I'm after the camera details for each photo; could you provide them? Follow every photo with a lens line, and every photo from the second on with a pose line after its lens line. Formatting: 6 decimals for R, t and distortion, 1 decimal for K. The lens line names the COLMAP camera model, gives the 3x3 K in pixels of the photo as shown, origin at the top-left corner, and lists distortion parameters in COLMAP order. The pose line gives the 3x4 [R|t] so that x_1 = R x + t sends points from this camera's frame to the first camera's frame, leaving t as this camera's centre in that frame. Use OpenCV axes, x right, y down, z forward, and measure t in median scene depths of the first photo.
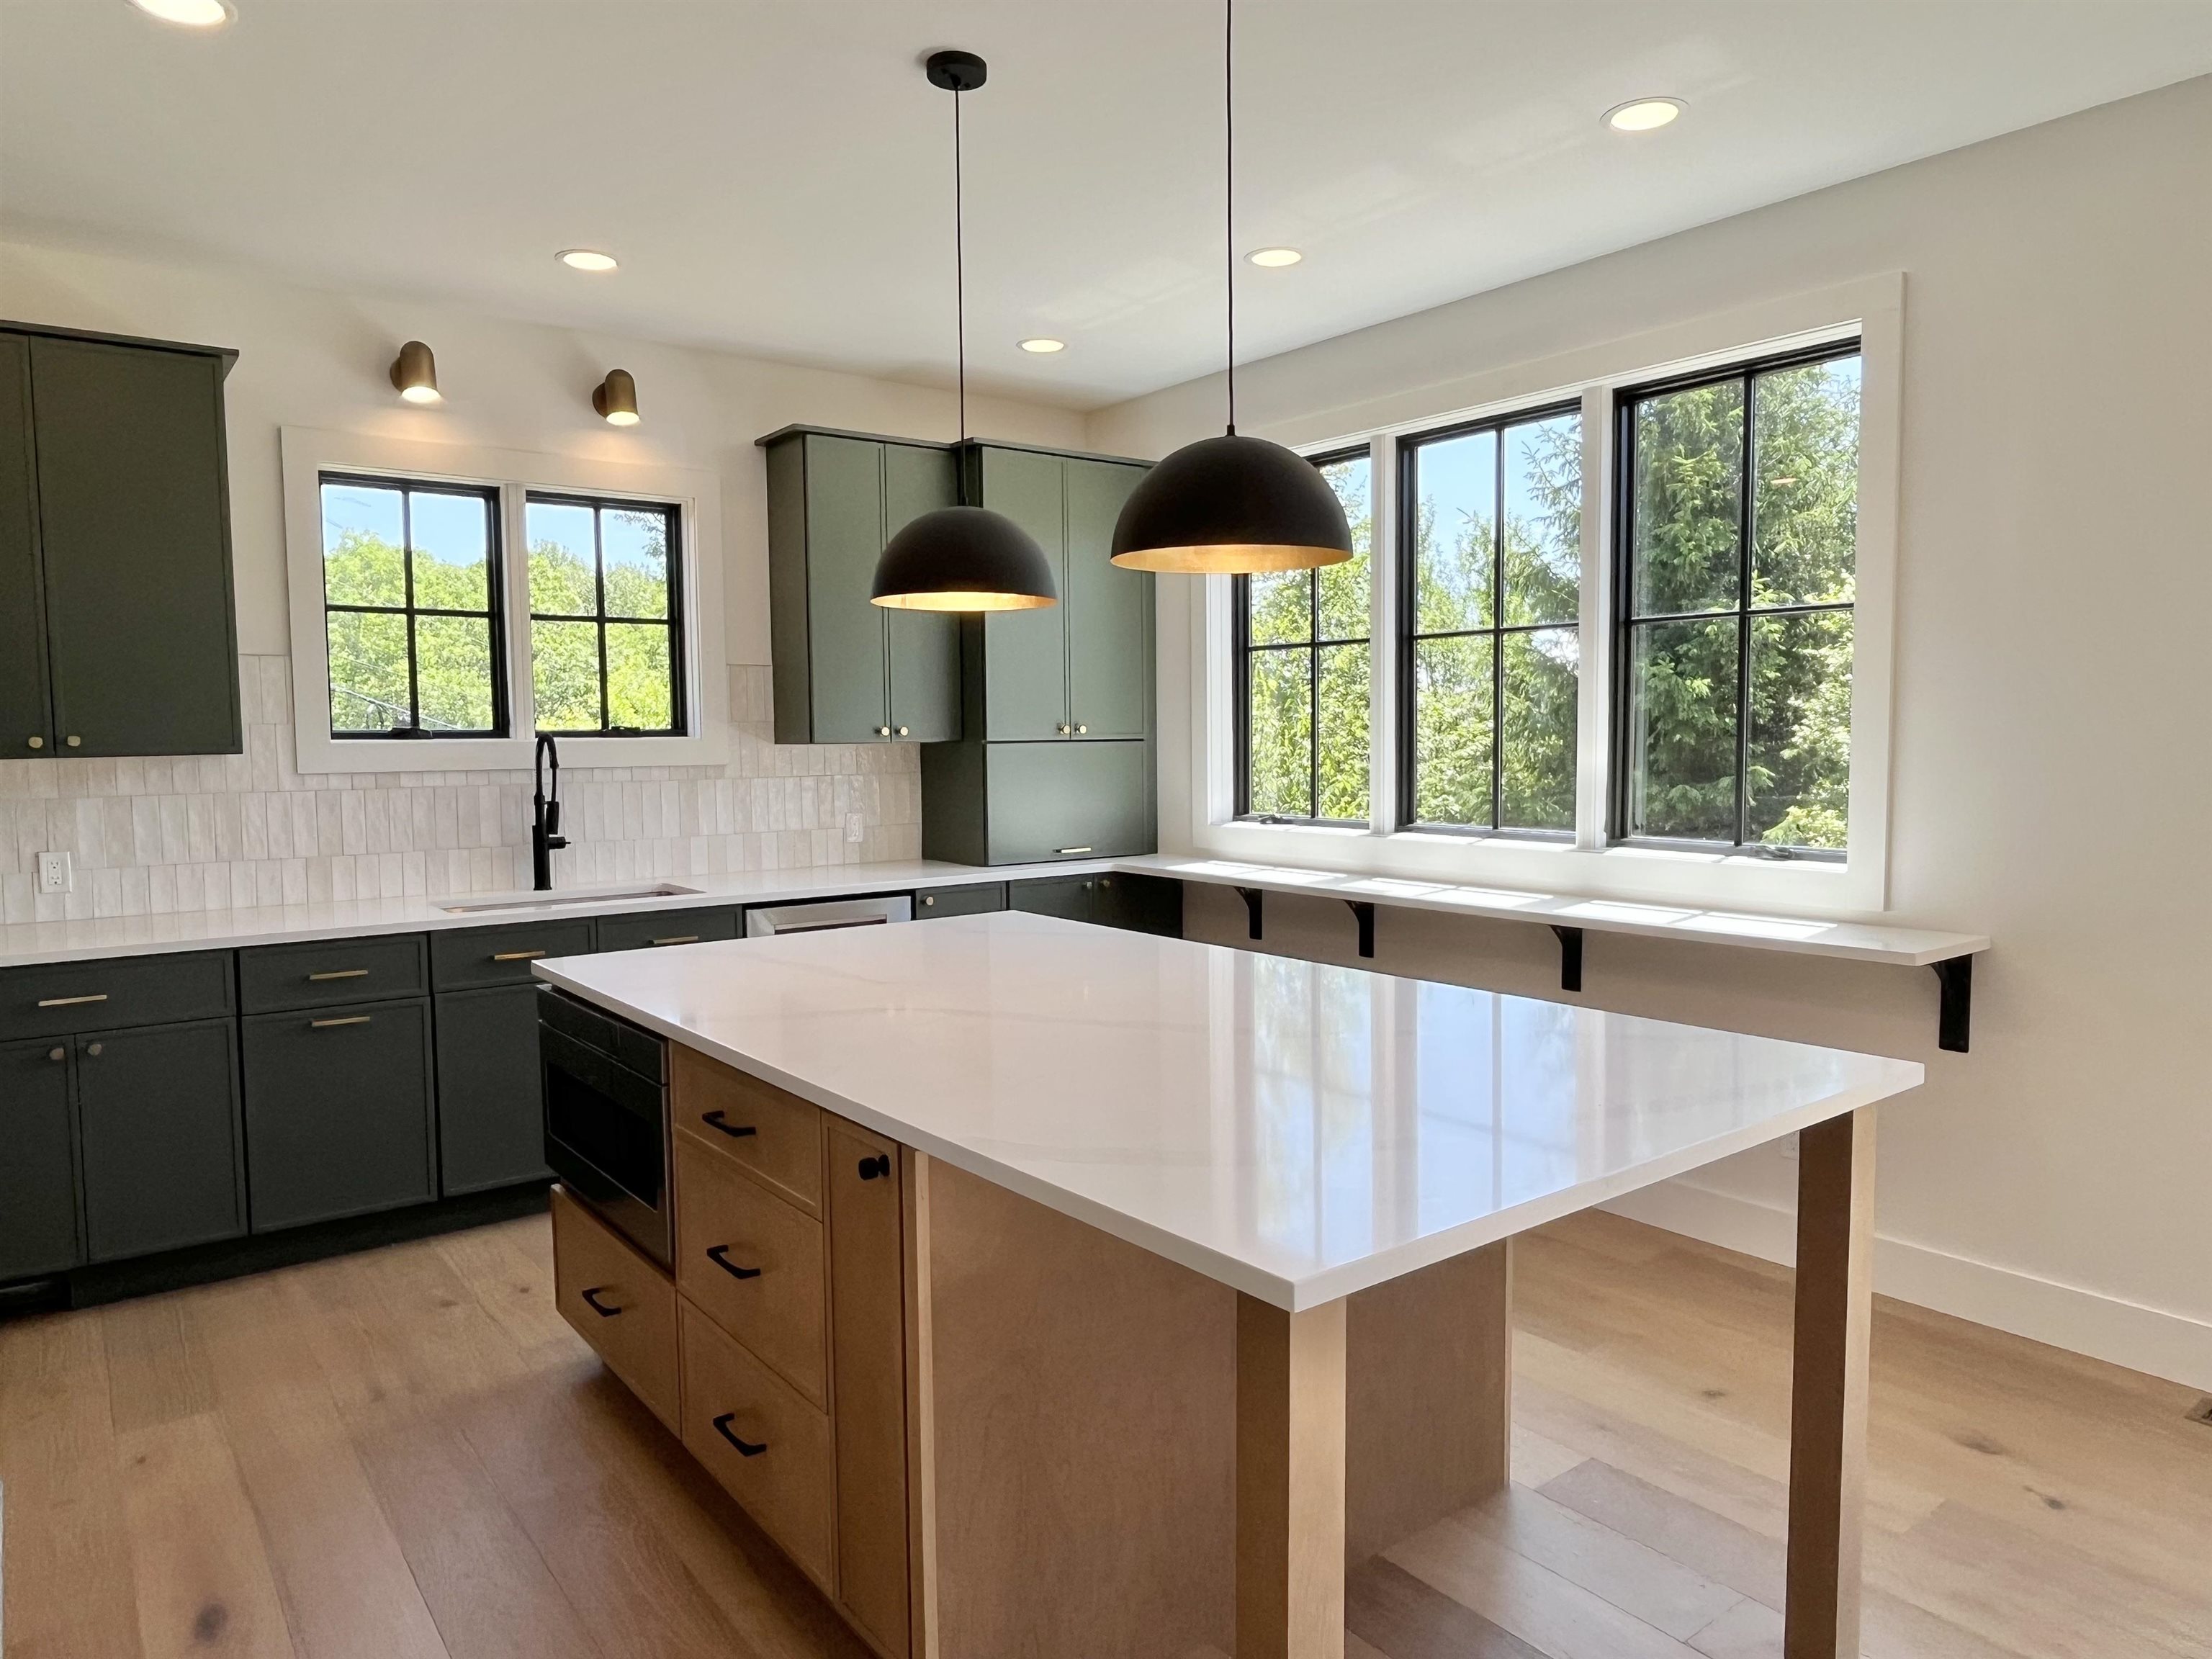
lens RADIAL K [[1417.4, 0, 1104.9], [0, 1417.4, 825.5], [0, 0, 1]] dist [0.001105, -0.002867]
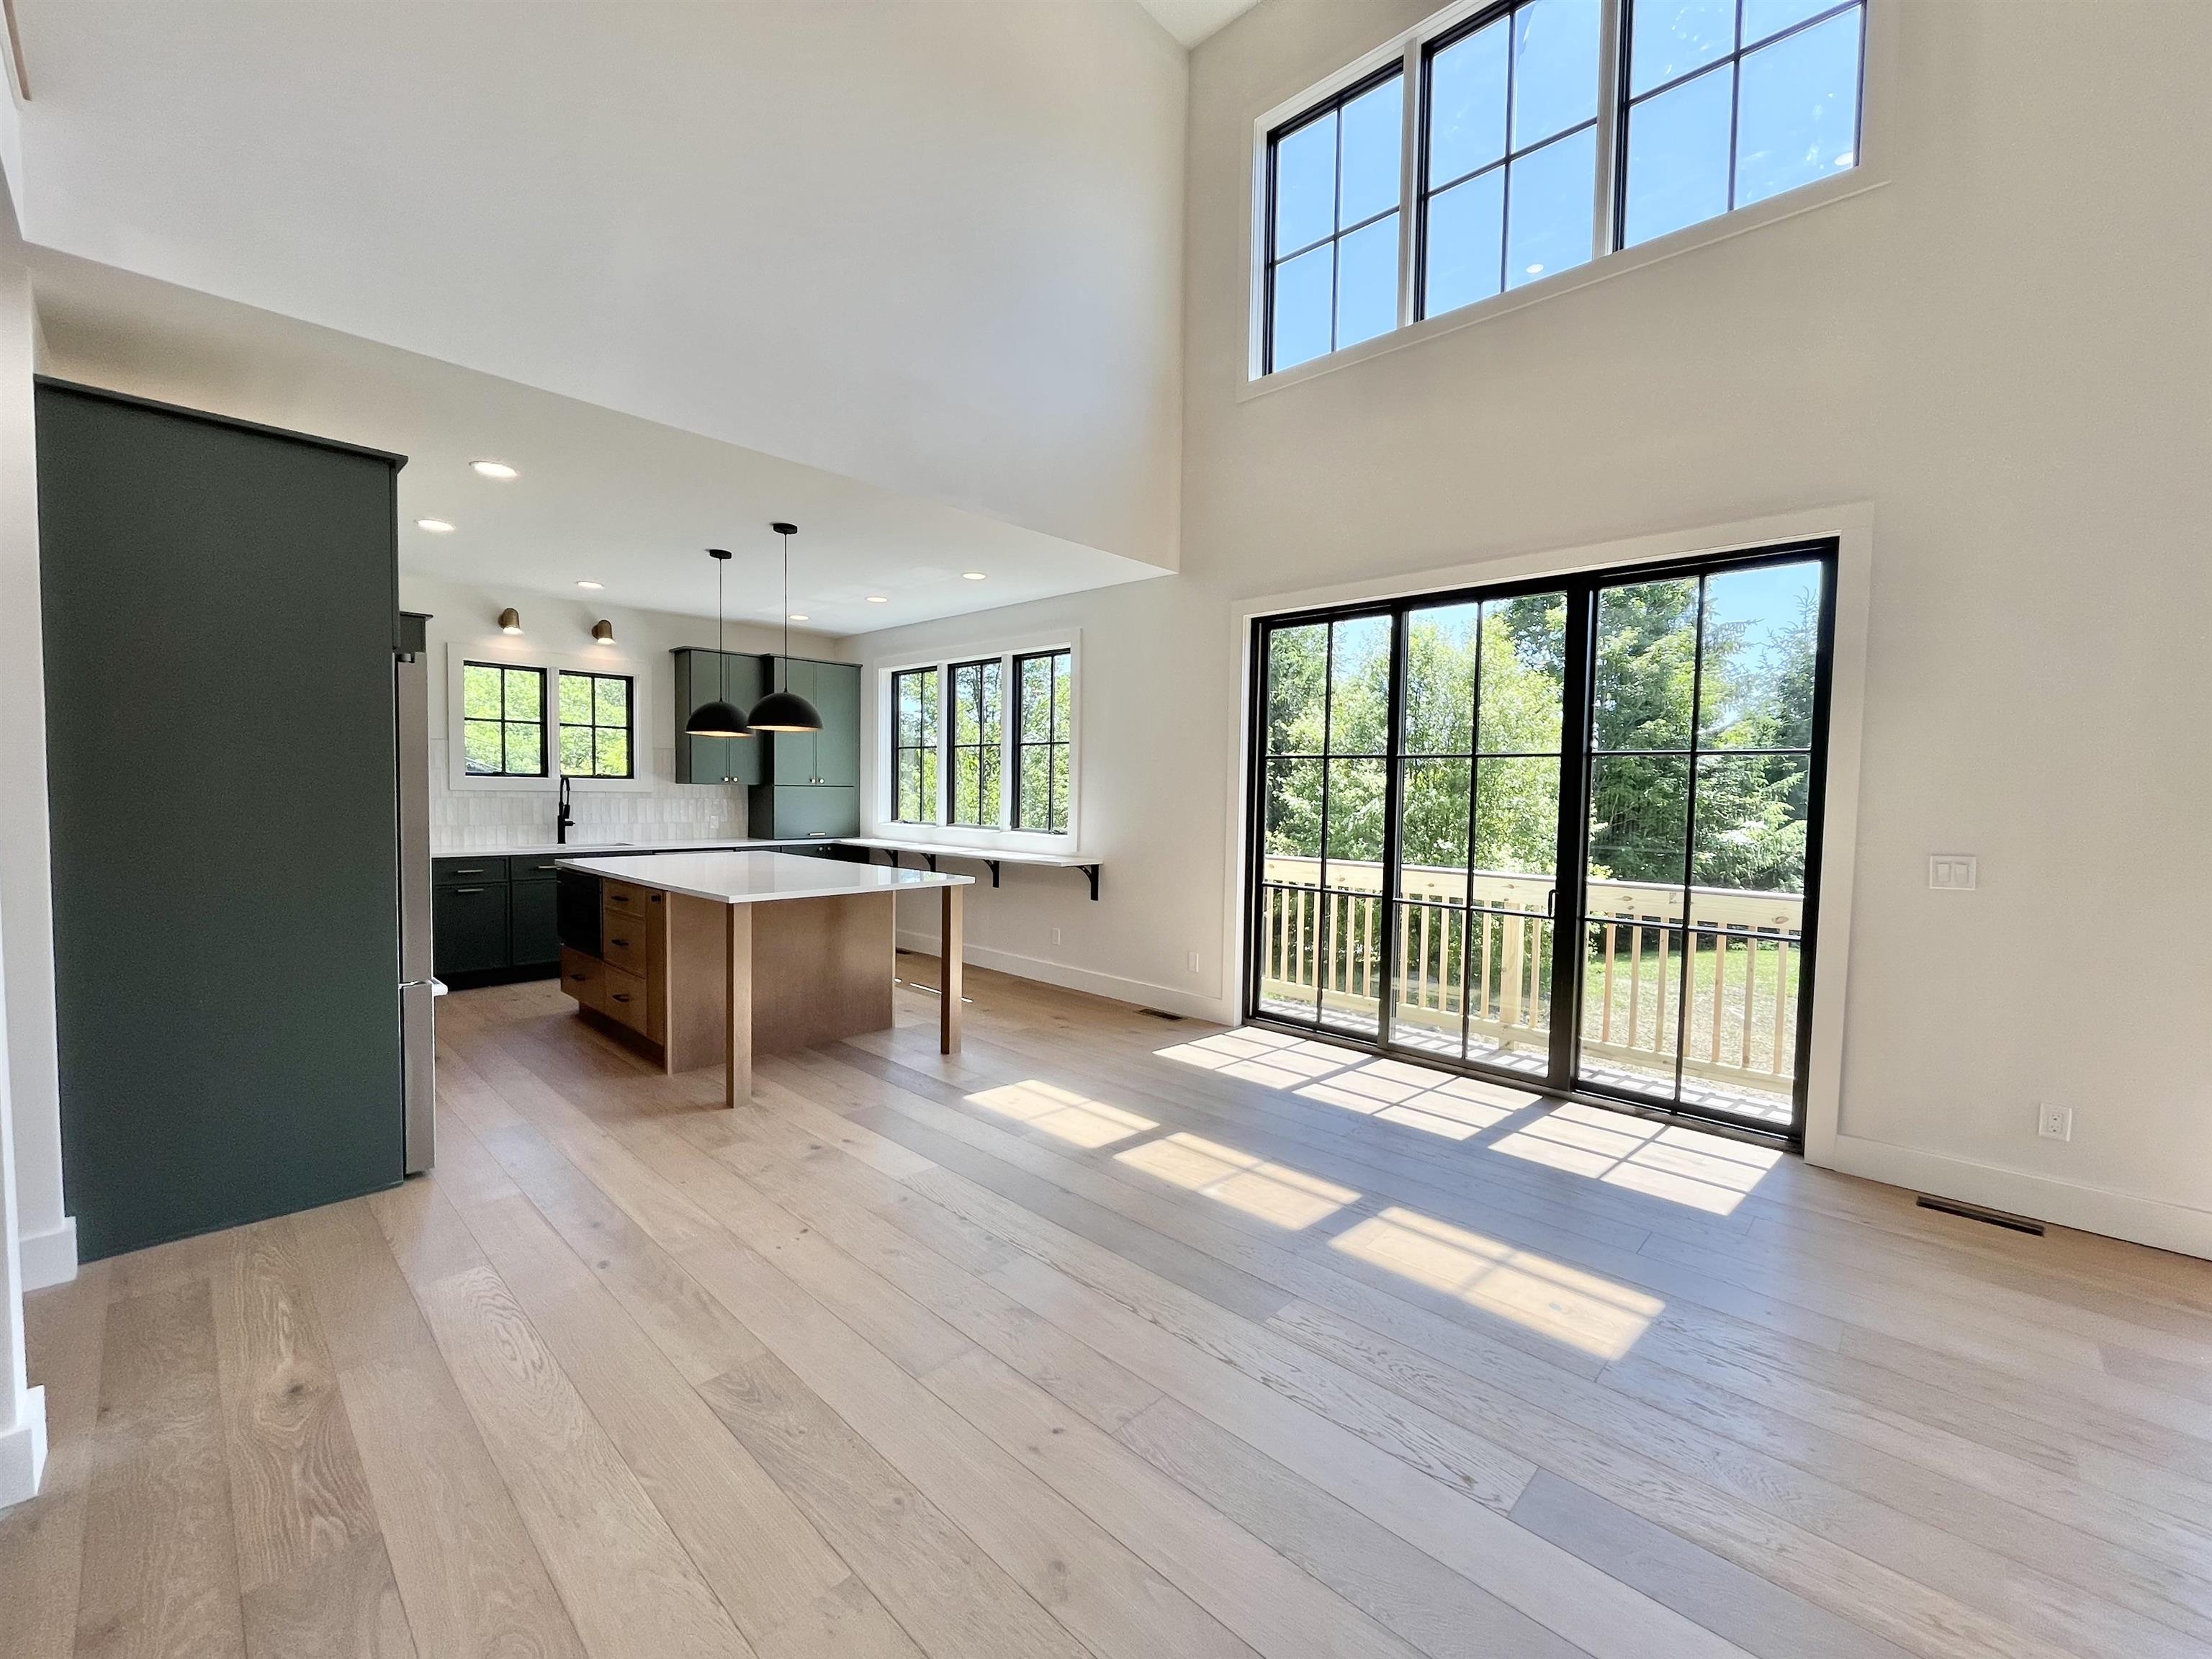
lens RADIAL K [[897.8, 0, 1108.9], [0, 897.8, 823.5], [0, 0, 1]] dist [-0.004030, -0.000690]
pose [[0.986240, 0.018685, 0.164258, 0.237968], [-0.013736, 0.999418, -0.031215, 0.045450], [-0.164745, 0.028529, 0.985923, -0.576697]]
